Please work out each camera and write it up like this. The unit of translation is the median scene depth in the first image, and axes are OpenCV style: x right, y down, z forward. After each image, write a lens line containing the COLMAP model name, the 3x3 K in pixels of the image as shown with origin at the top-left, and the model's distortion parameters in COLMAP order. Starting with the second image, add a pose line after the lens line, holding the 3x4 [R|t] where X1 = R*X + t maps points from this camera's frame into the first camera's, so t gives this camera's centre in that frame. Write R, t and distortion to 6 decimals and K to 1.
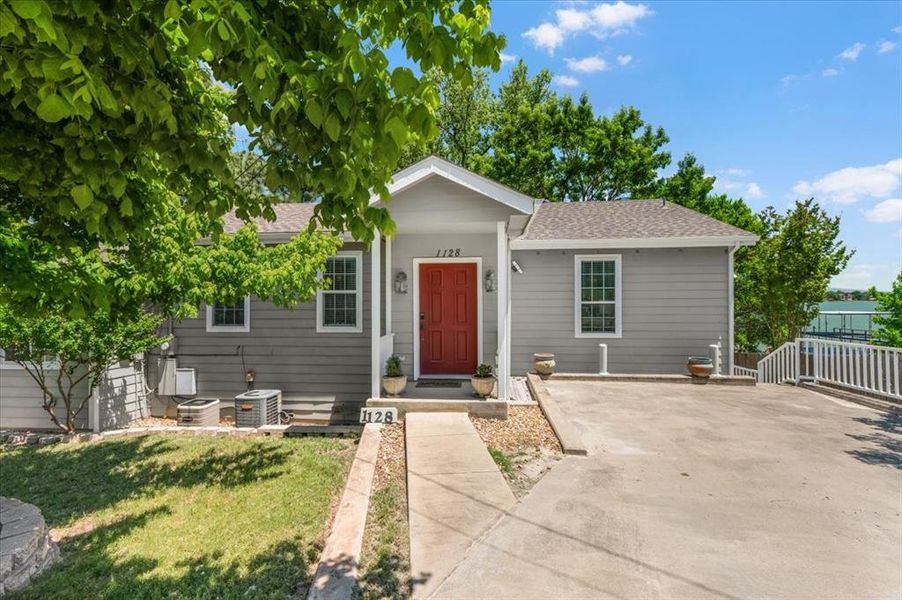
lens RADIAL K [[387.6, 0, 452.7], [0, 387.6, 300.0], [0, 0, 1]] dist [0.009194, -0.000164]
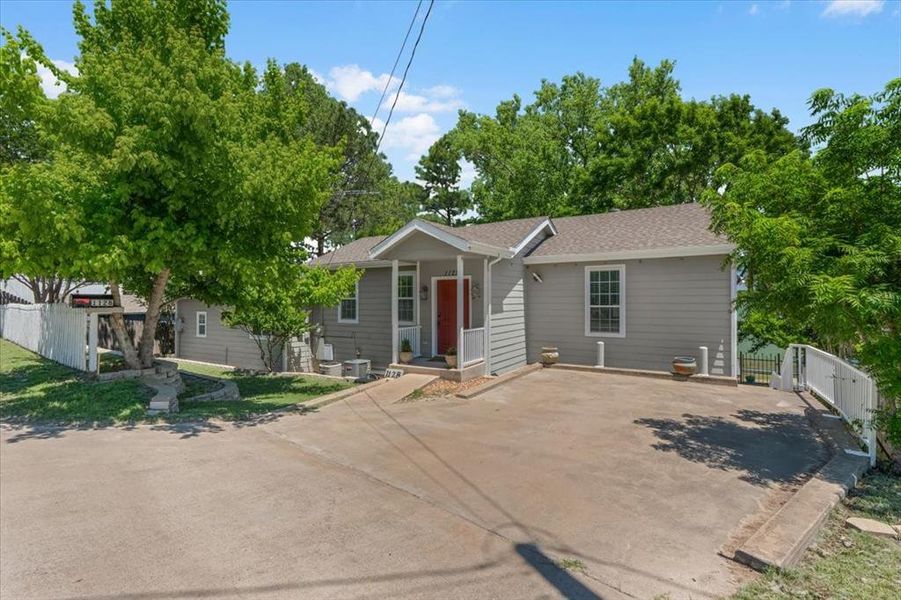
lens RADIAL K [[387.2, 0, 449.4], [0, 387.2, 300.5], [0, 0, 1]] dist [0.009194, -0.000164]
pose [[0.901776, 0.000236, -0.432203, 0.513494], [0.001256, 0.999994, 0.003167, -0.017632], [0.432202, -0.003399, 0.901771, -0.281406]]
